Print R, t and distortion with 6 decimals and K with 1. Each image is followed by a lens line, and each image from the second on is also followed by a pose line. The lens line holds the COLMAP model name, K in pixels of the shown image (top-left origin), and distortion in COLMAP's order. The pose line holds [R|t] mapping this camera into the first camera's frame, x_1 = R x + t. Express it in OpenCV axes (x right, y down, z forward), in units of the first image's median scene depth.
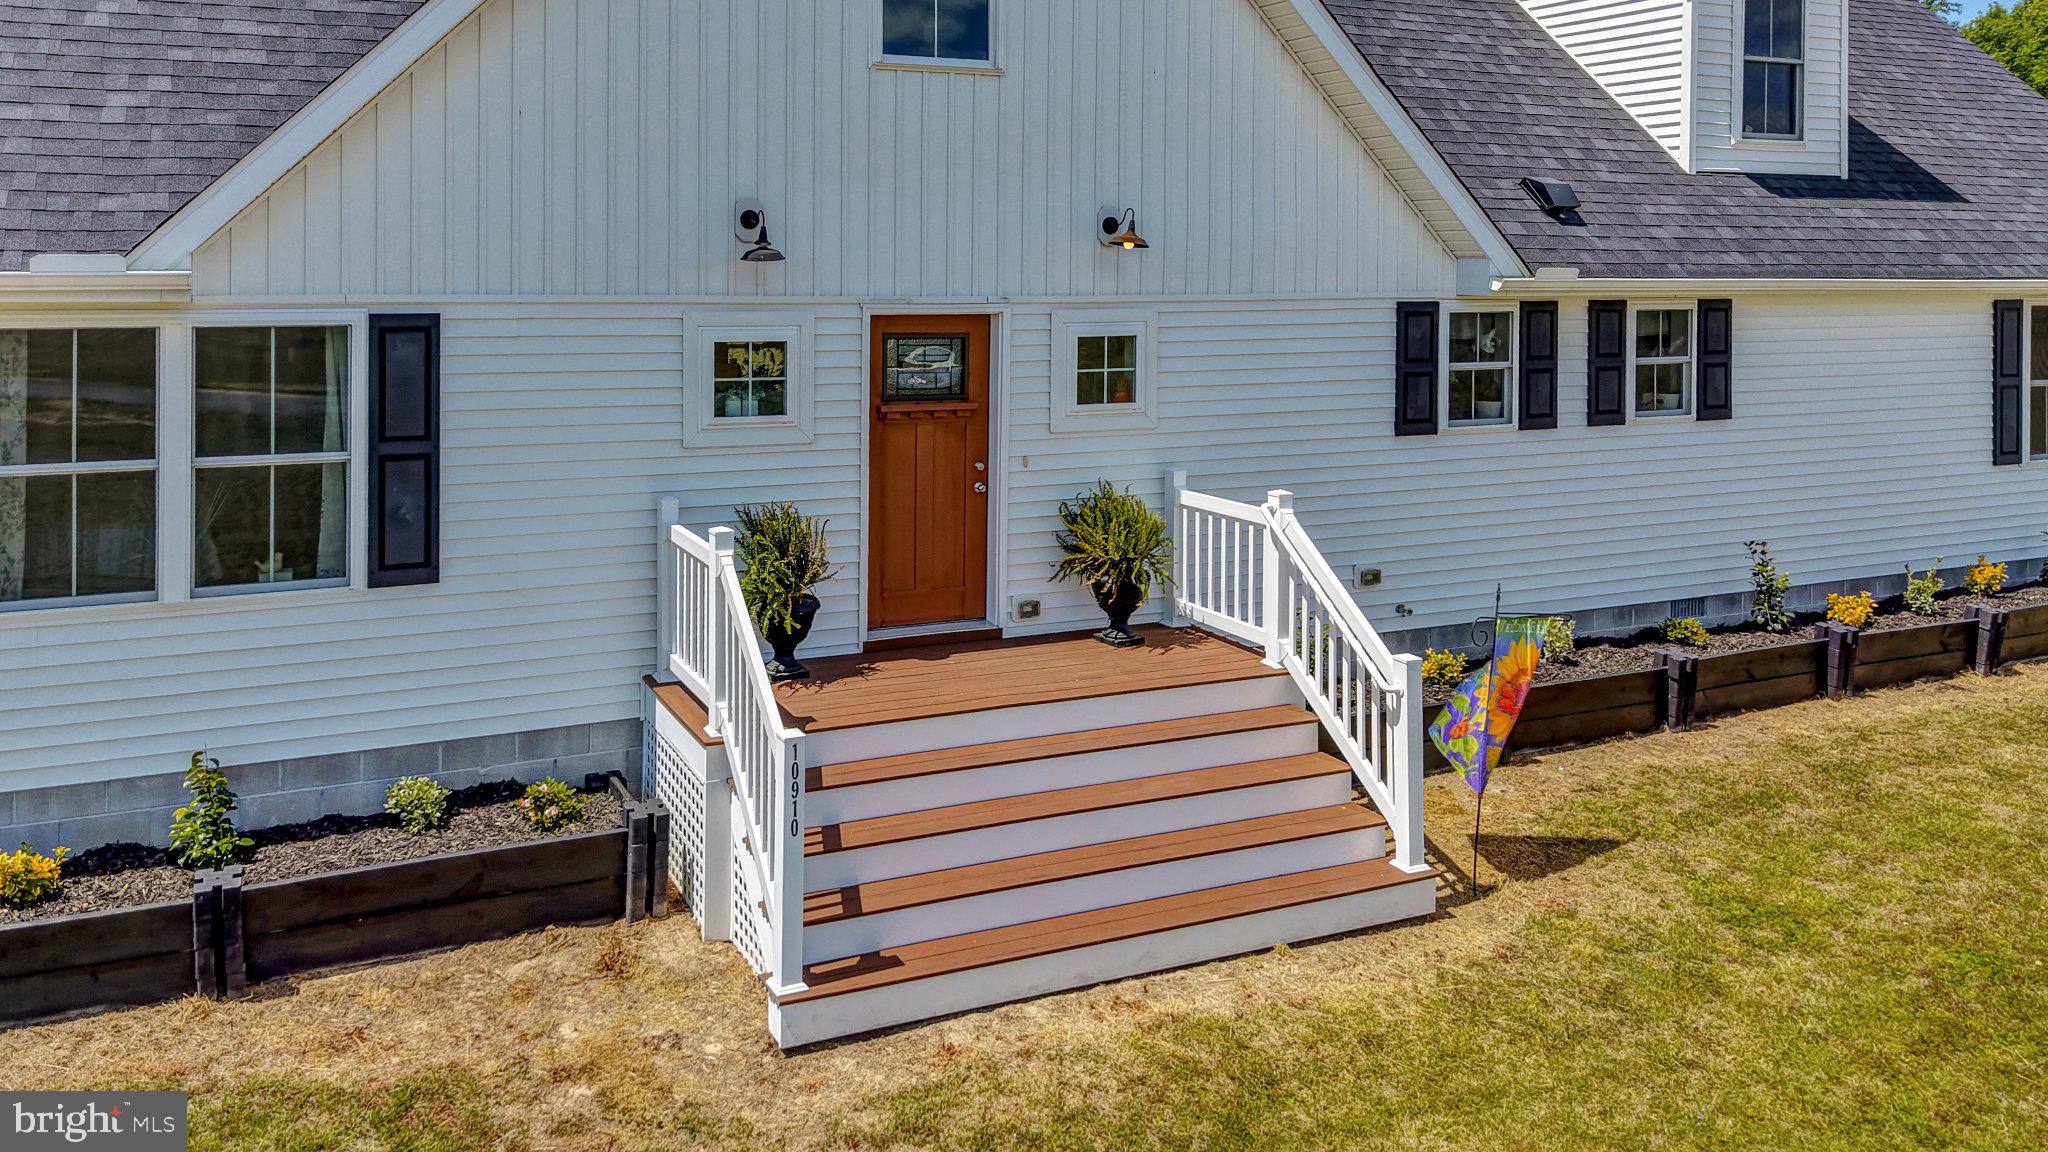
lens RADIAL K [[1396.1, 0, 833.7], [0, 1396.1, 337.8], [0, 0, 1]] dist [0.031700, -0.027442]
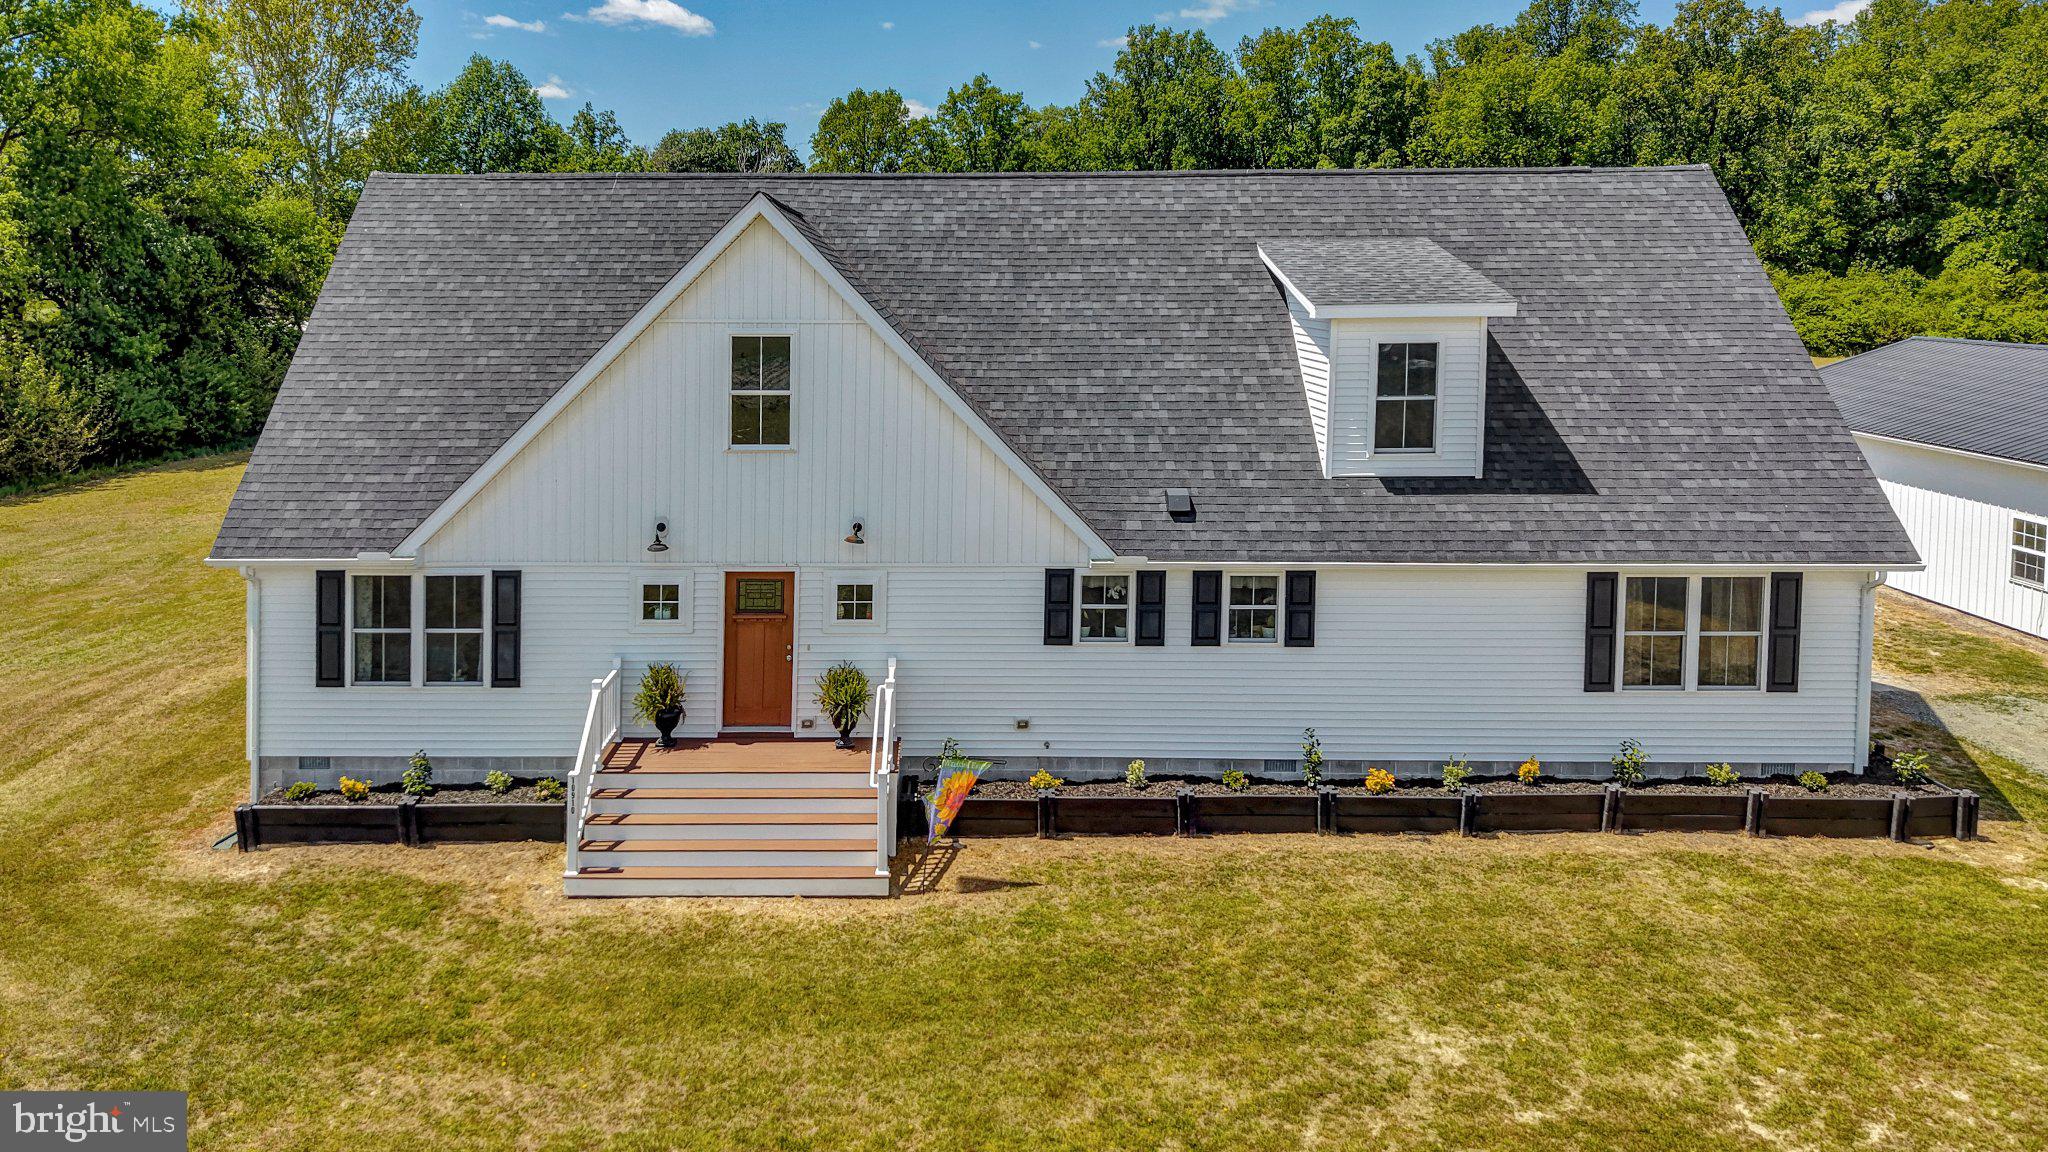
lens RADIAL K [[1438.0, 0, 911.7], [0, 1438.0, 346.9], [0, 0, 1]] dist [0.020199, -0.000576]
pose [[0.924089, 0.020819, -0.381610, 1.099682], [-0.011055, 0.999553, 0.027760, -0.416774], [0.382018, -0.021434, 0.923906, -0.848559]]
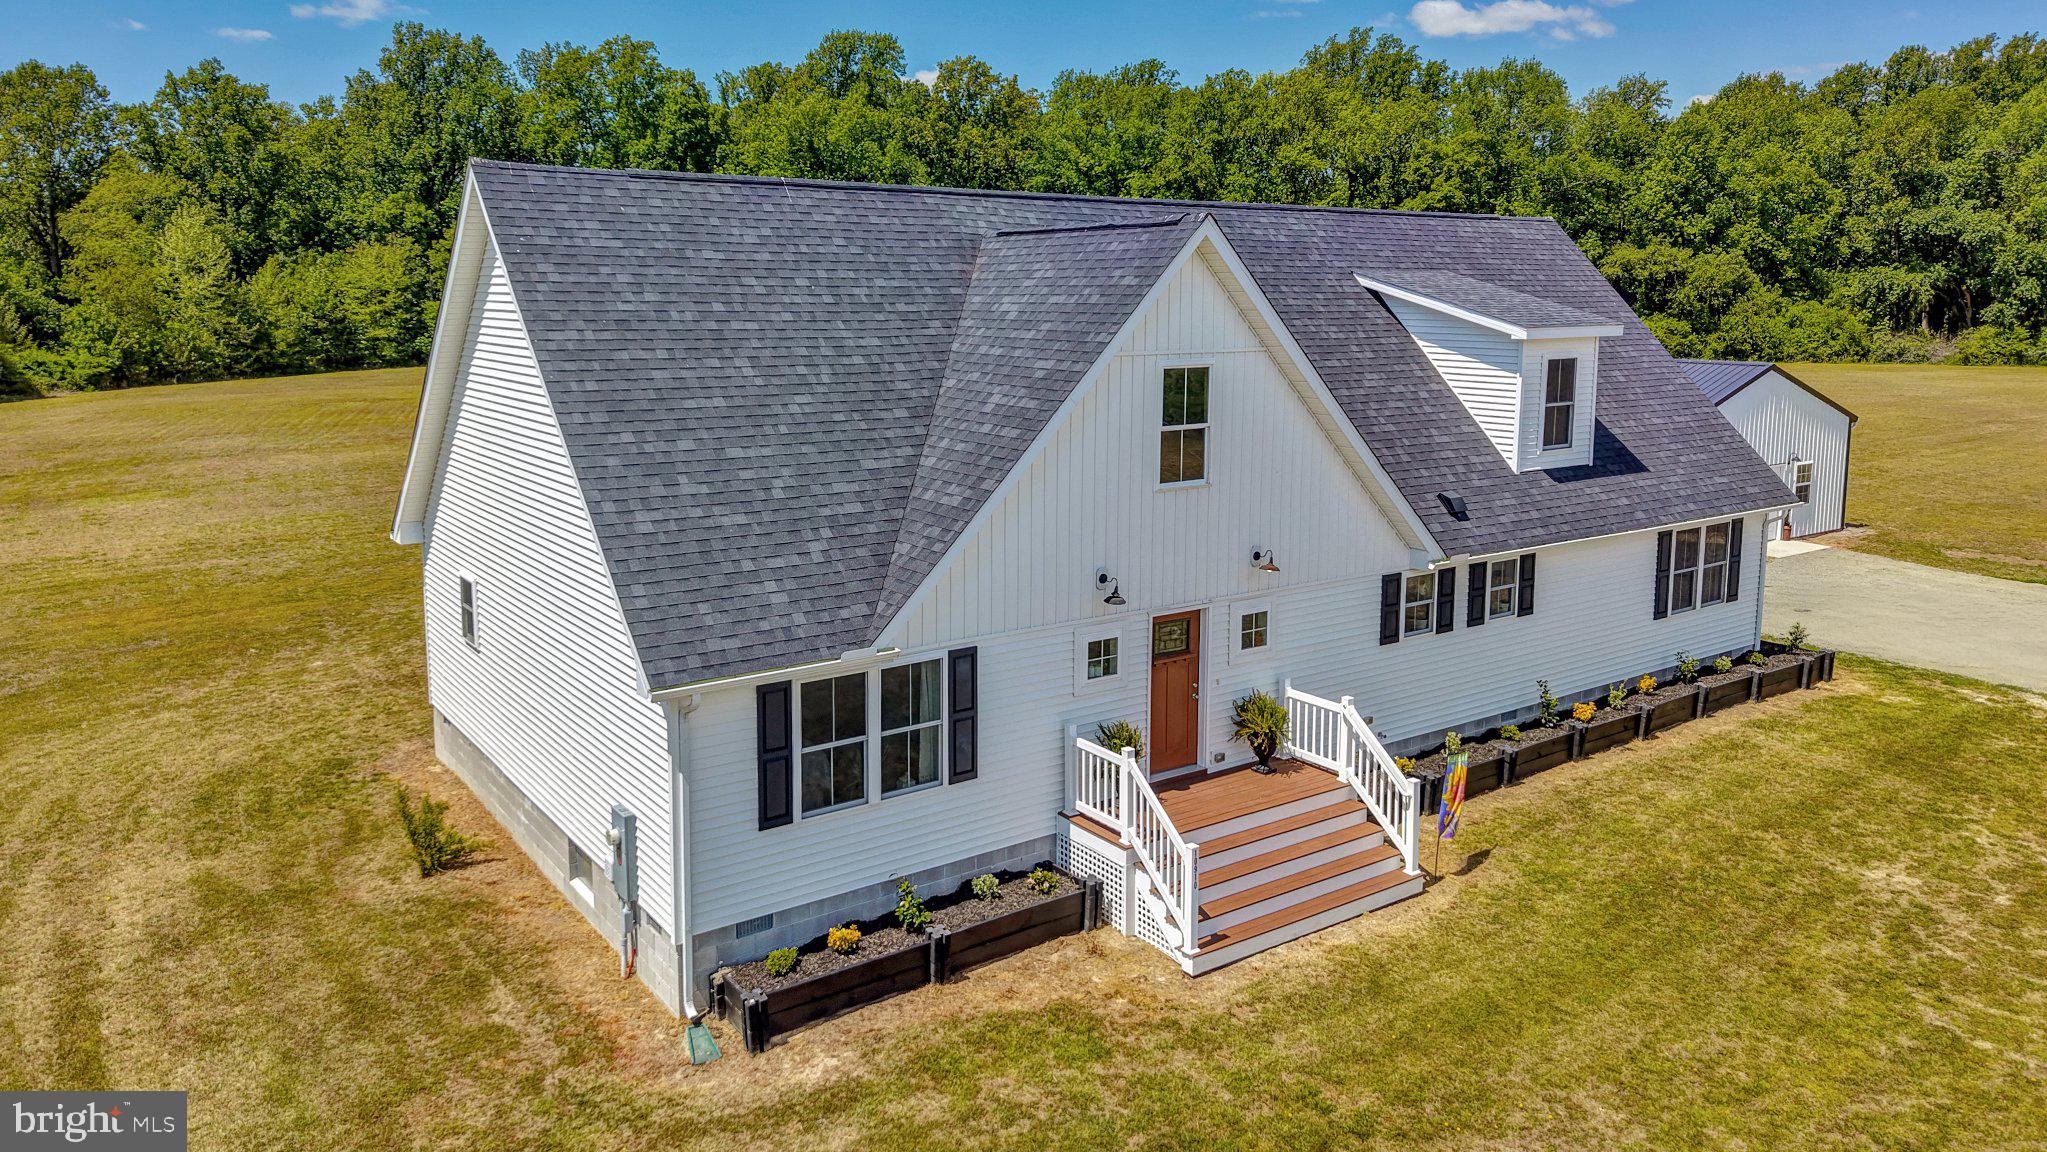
lens RADIAL K [[1395.4, 0, 1010.7], [0, 1395.4, 498.9], [0, 0, 1]] dist [0.031700, -0.027442]
pose [[0.970167, -0.029325, 0.240658, -0.640655], [0.000980, 0.993124, 0.117067, -0.417708], [-0.242436, -0.113338, 0.963524, -0.814840]]
